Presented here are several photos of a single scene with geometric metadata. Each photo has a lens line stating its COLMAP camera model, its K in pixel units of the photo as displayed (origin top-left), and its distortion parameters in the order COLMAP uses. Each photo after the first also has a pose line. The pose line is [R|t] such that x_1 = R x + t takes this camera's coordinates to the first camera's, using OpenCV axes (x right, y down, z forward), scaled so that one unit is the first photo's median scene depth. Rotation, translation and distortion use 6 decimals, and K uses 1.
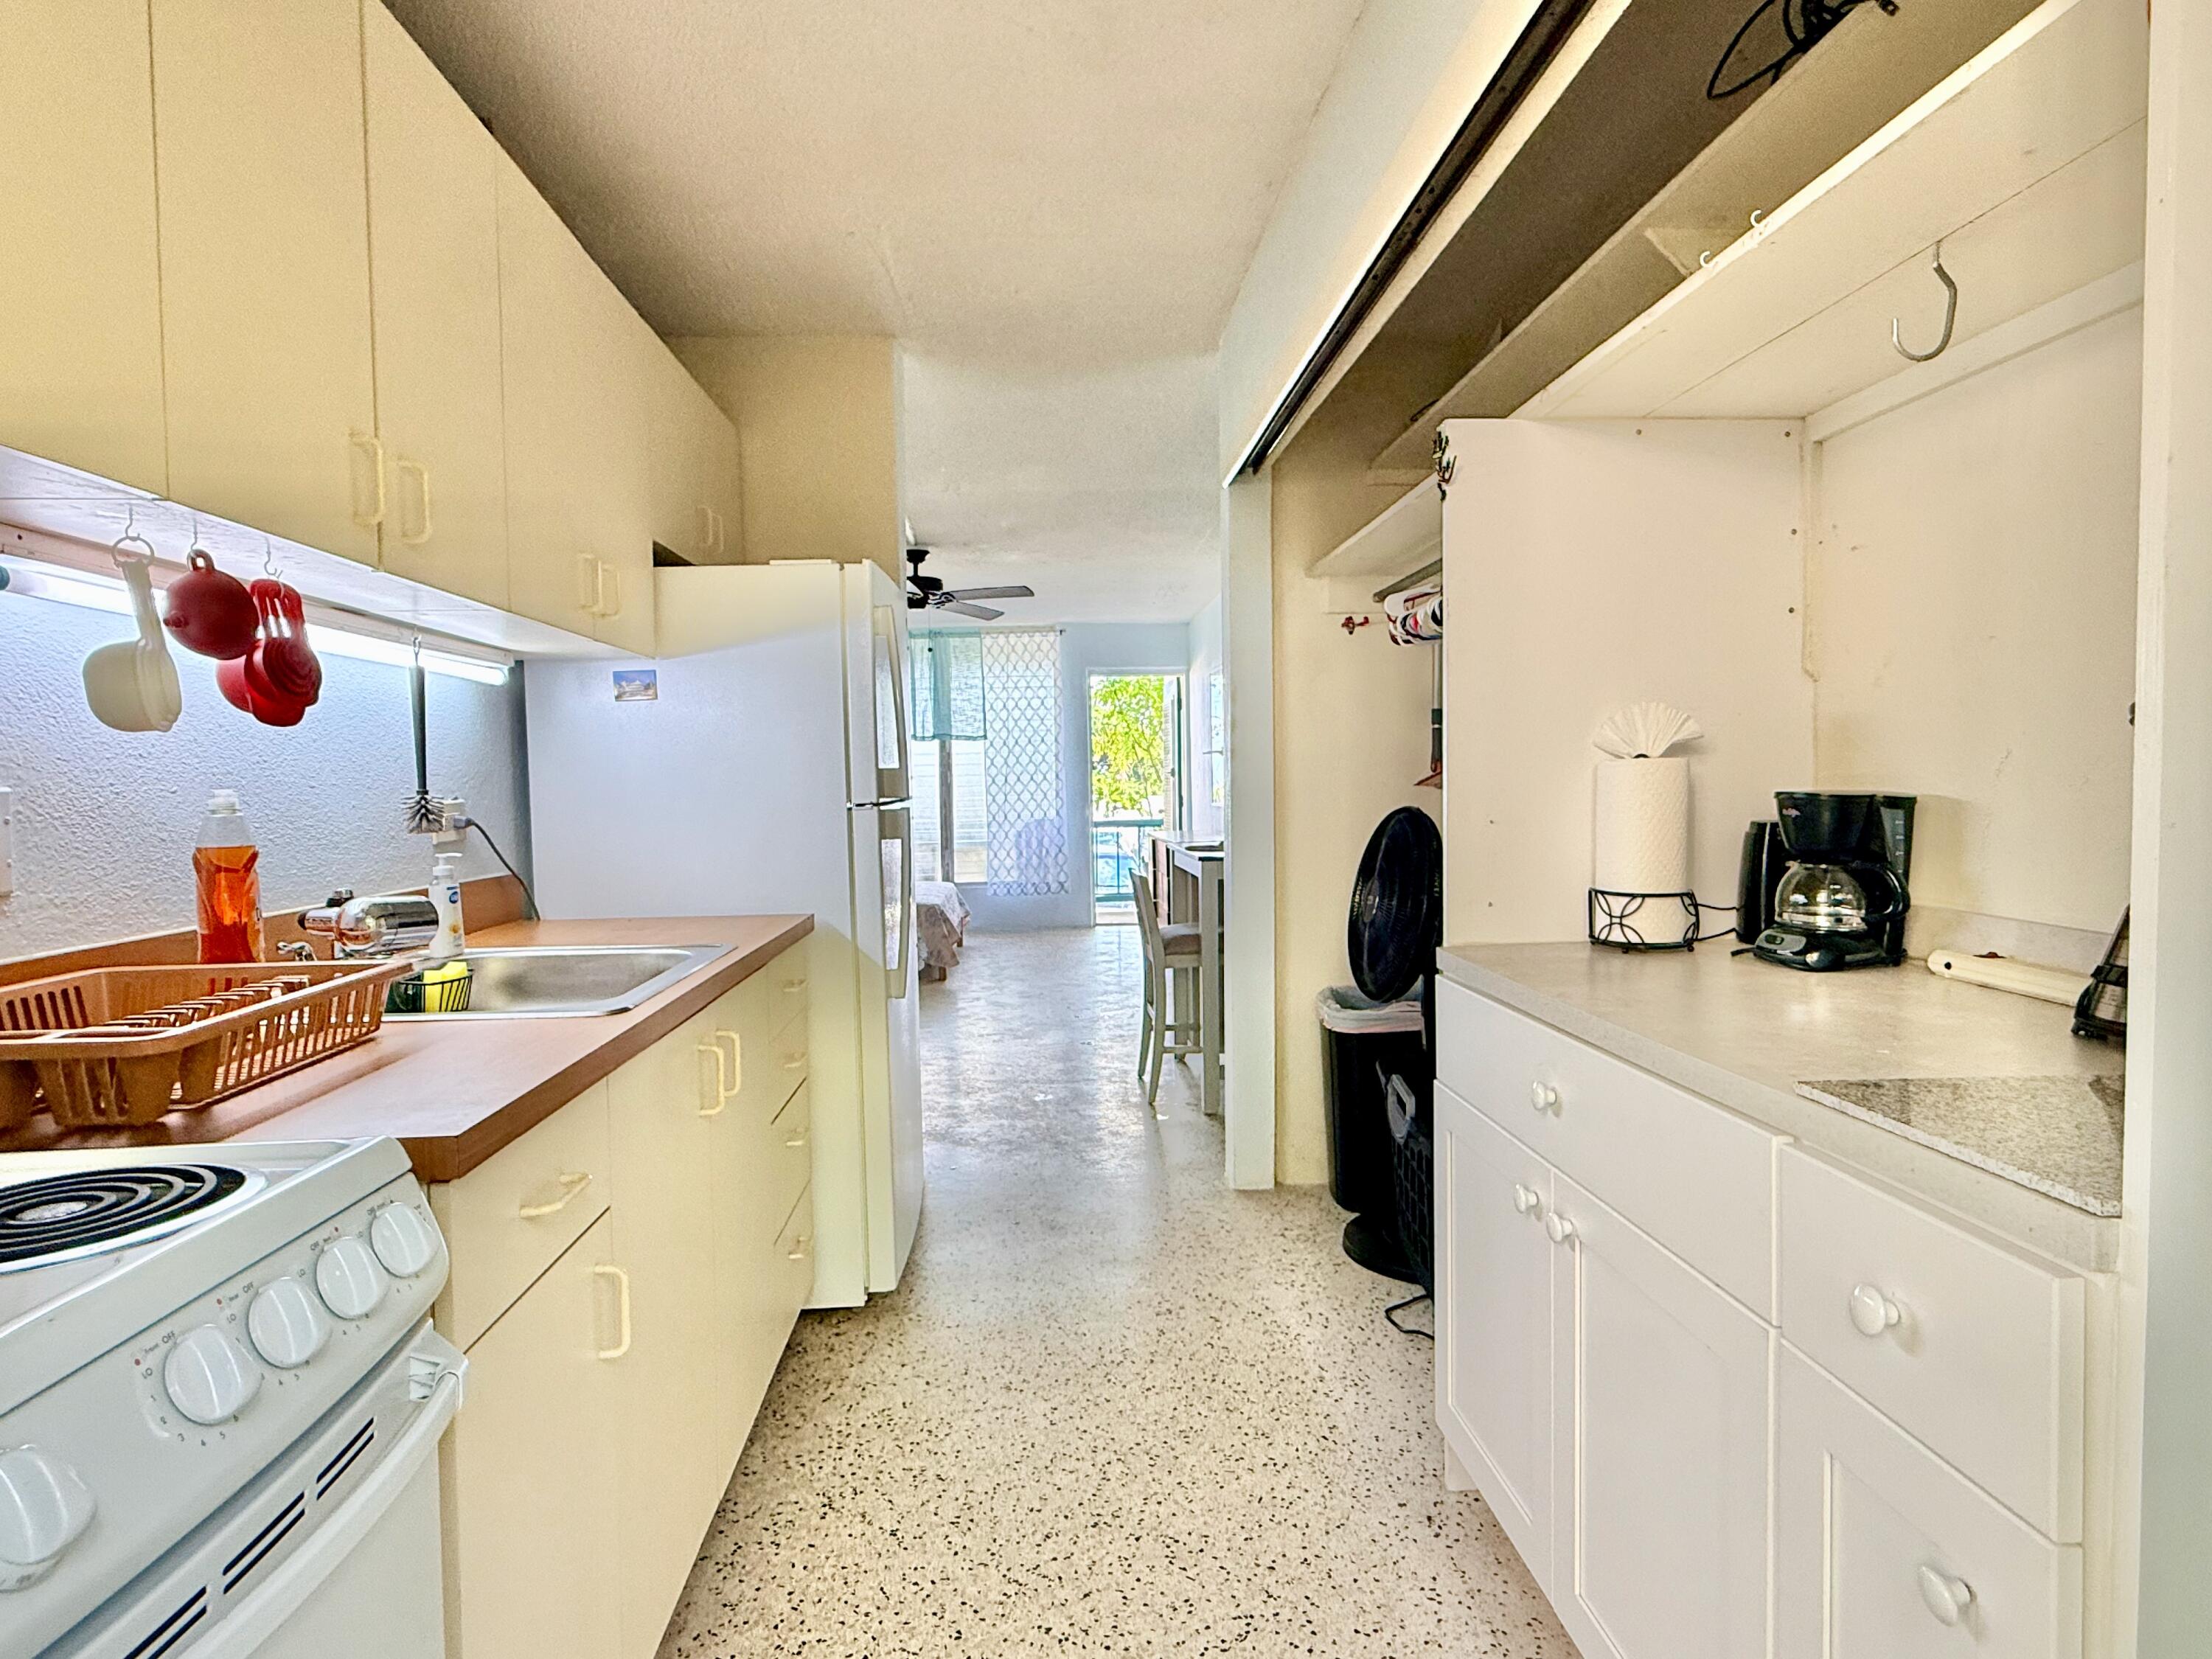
lens RADIAL K [[1210.4, 0, 1102.6], [0, 1210.4, 825.3], [0, 0, 1]] dist [0.000546, -0.002654]
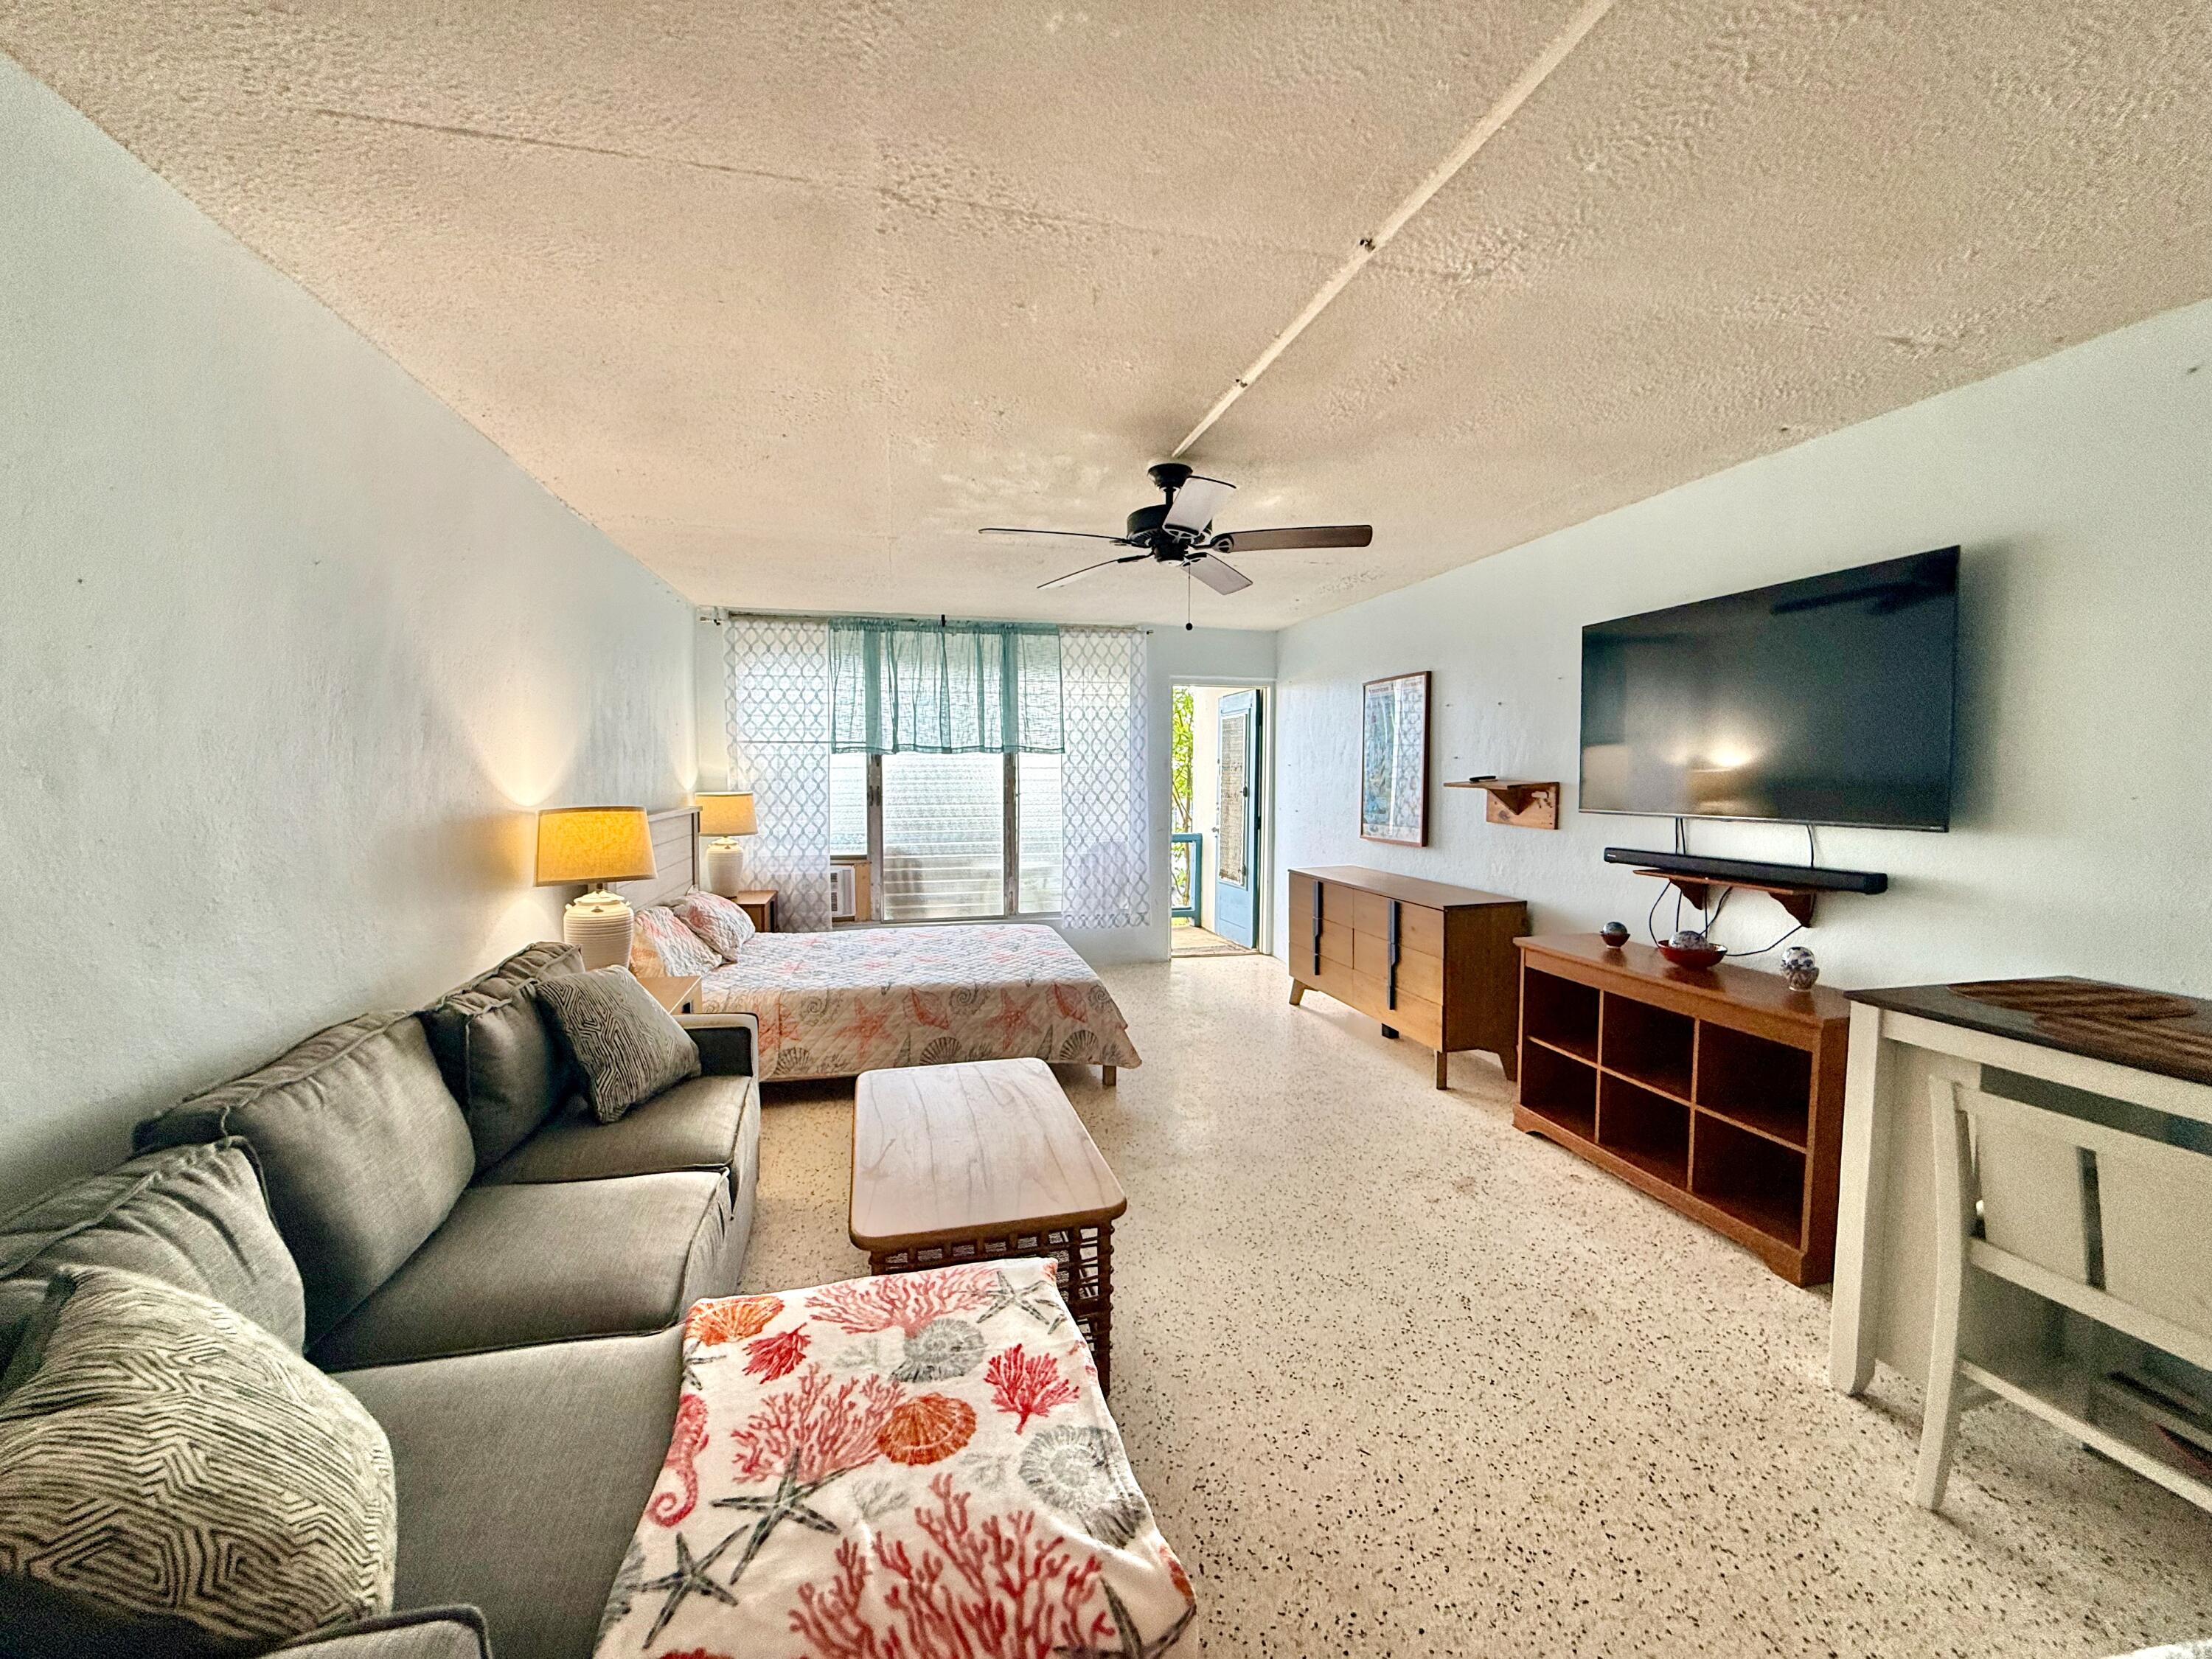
lens RADIAL K [[892.2, 0, 1105.8], [0, 892.2, 830.2], [0, 0, 1]] dist [0.000167, 0.000001]
pose [[0.981344, 0.005065, 0.192194, -0.189511], [-0.008965, 0.999771, 0.019429, -0.027649], [-0.192052, -0.020789, 0.981165, 0.357801]]
